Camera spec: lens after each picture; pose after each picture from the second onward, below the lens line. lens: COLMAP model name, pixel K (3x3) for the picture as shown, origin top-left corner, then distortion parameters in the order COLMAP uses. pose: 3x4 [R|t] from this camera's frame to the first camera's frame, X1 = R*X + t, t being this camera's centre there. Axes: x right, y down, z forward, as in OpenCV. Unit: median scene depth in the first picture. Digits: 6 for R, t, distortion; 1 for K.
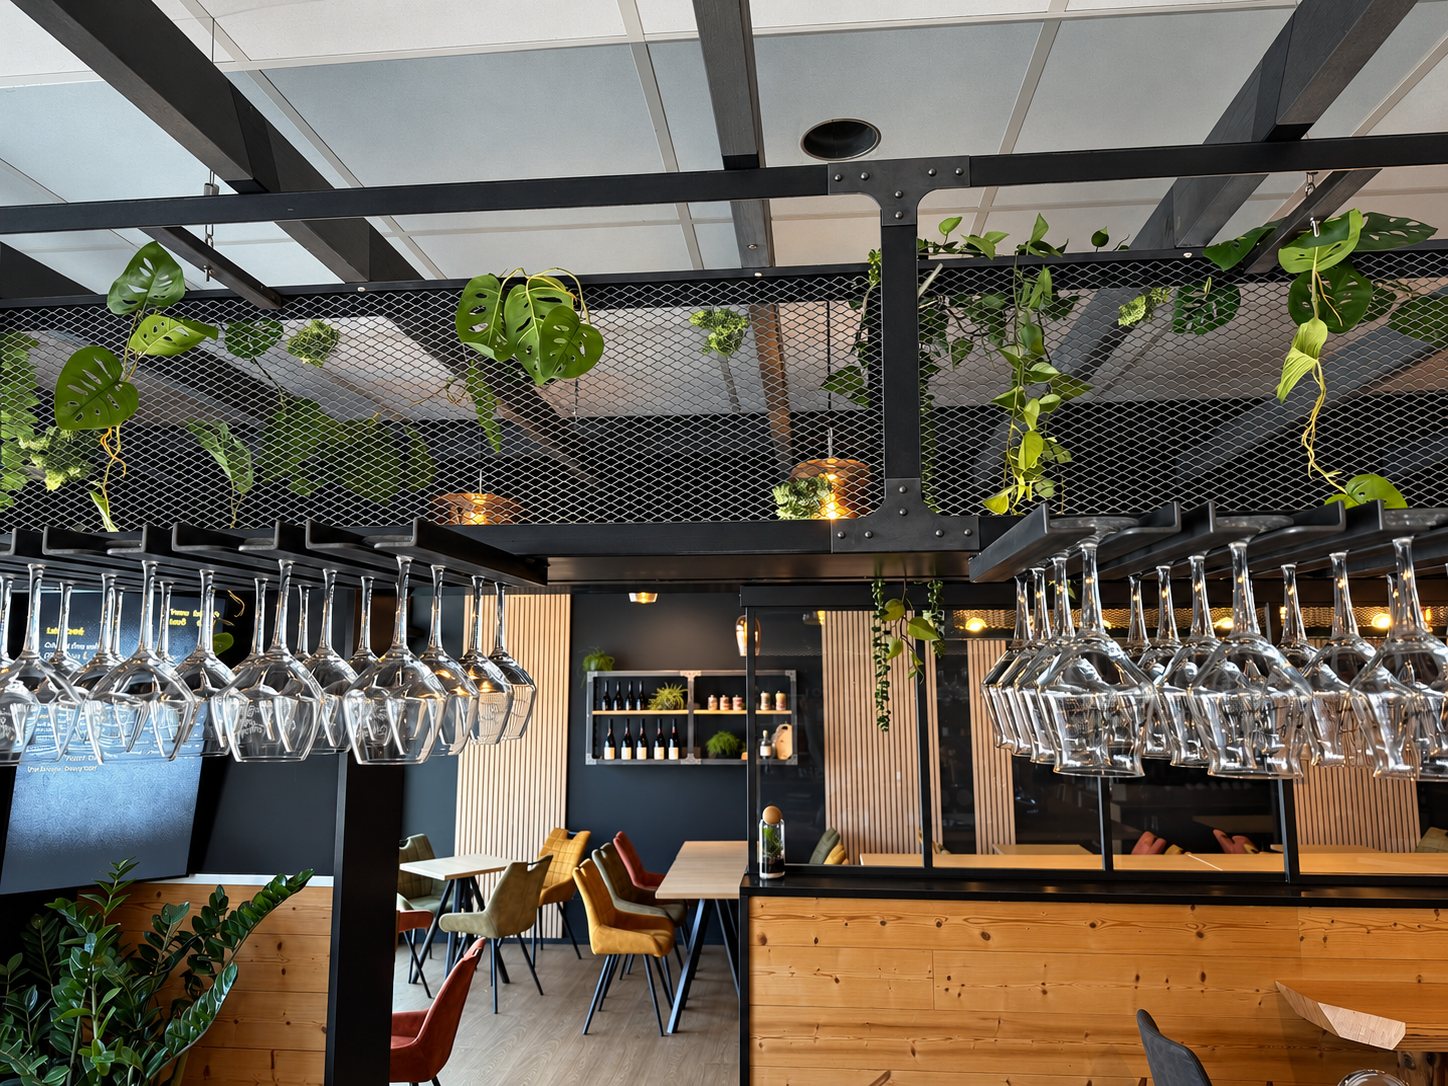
lens RADIAL K [[1014.8, 0, 726.4], [0, 1014.8, 540.6], [0, 0, 1]] dist [0.010962, 0.001224]
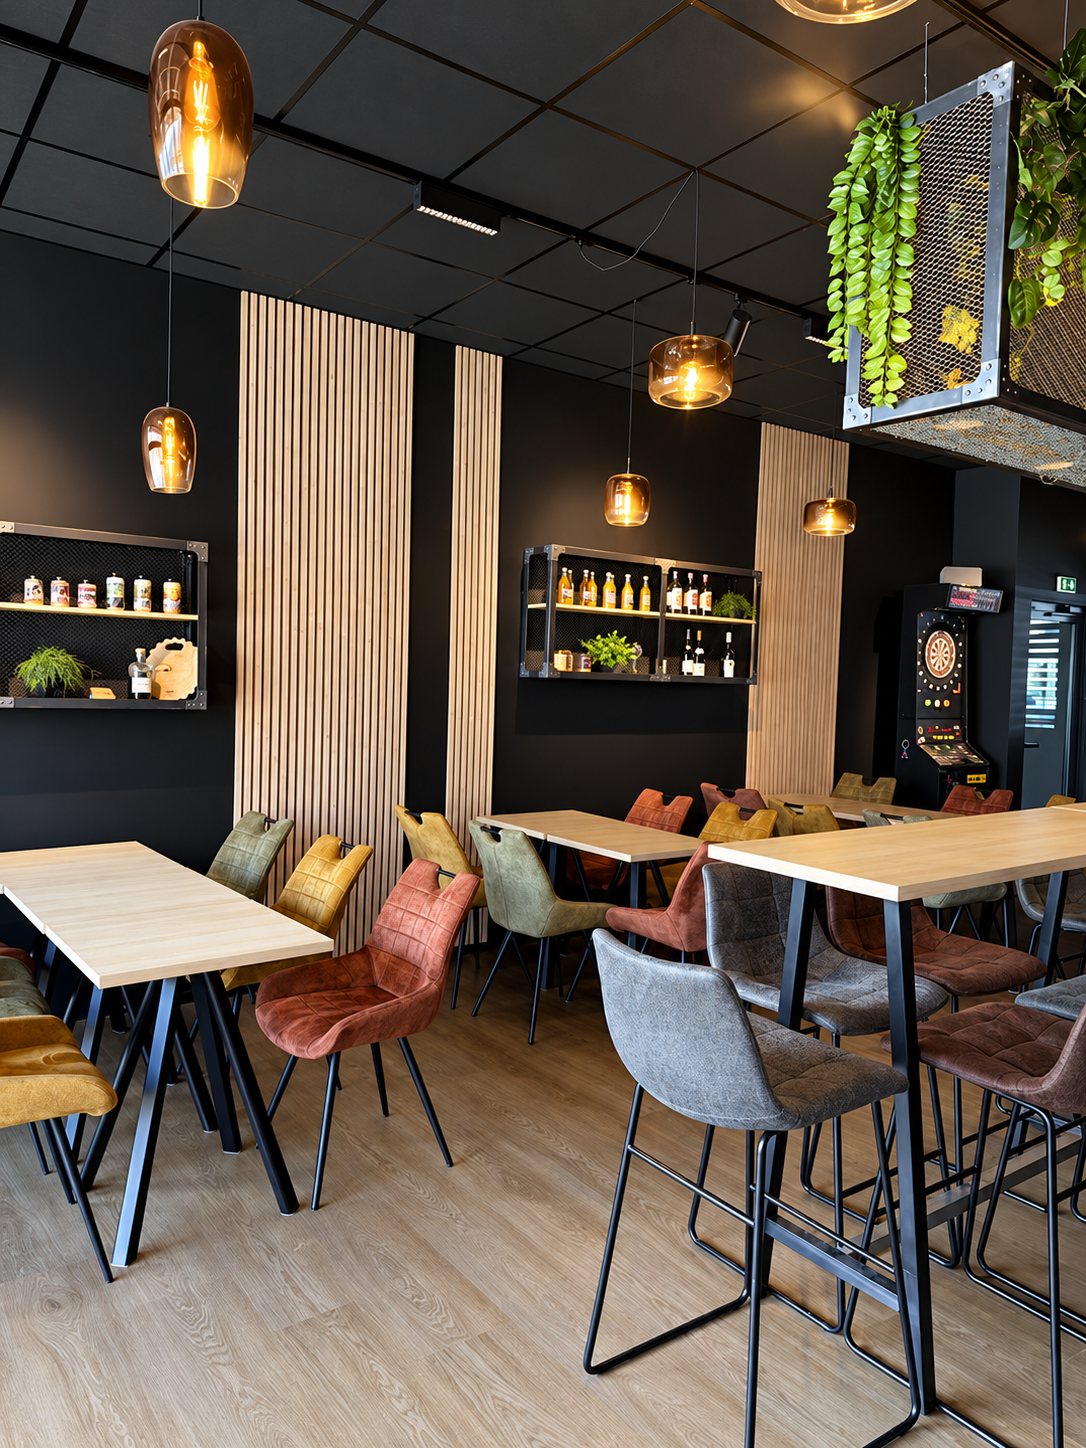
lens RADIAL K [[1014.8, 0, 544.7], [0, 1014.8, 728.3], [0, 0, 1]] dist [0.010962, 0.001224]
pose [[0.750588, -0.005827, 0.660745, -0.159534], [-0.119765, 0.982199, 0.144712, 0.124387], [-0.649826, -0.187754, 0.736529, 0.450749]]
